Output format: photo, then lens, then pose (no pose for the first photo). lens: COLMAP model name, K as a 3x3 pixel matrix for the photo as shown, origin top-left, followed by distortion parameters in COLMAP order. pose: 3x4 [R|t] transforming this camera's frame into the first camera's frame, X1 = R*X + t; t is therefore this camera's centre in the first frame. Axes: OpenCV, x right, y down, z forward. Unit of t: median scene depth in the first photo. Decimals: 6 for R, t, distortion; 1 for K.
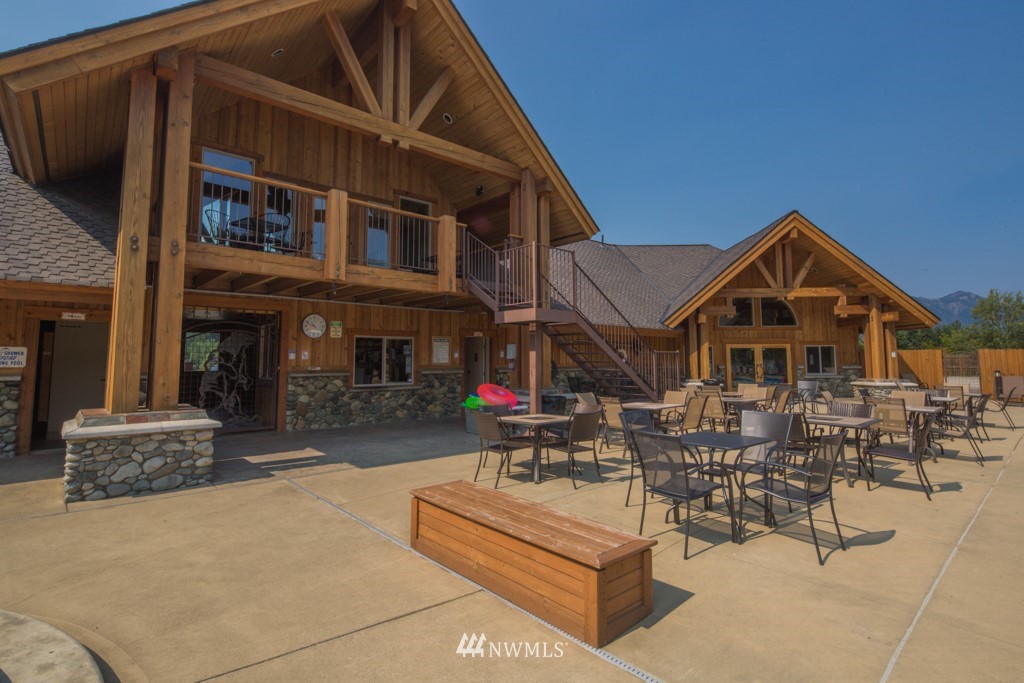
lens RADIAL K [[480.4, 0, 512.4], [0, 480.4, 322.8], [0, 0, 1]] dist [-0.001158, -0.000099]
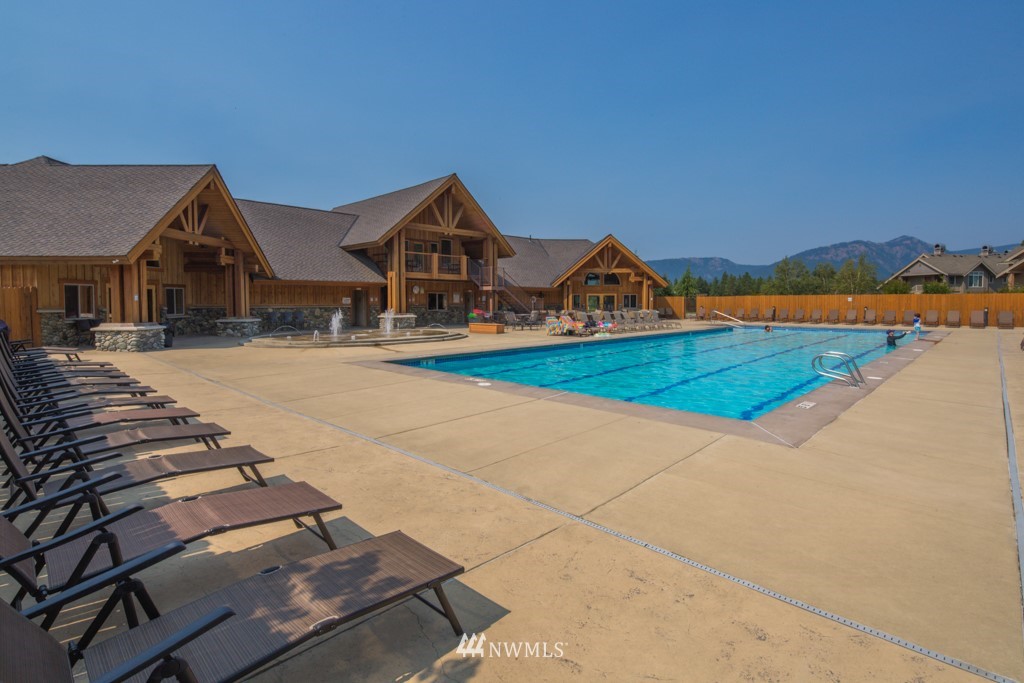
lens RADIAL K [[480.4, 0, 512.4], [0, 480.4, 322.8], [0, 0, 1]] dist [-0.001158, -0.000099]
pose [[0.996940, -0.002582, 0.078126, -0.055693], [-0.006950, 0.992567, 0.121497, -0.142038], [-0.077859, -0.121668, 0.989512, -1.821605]]
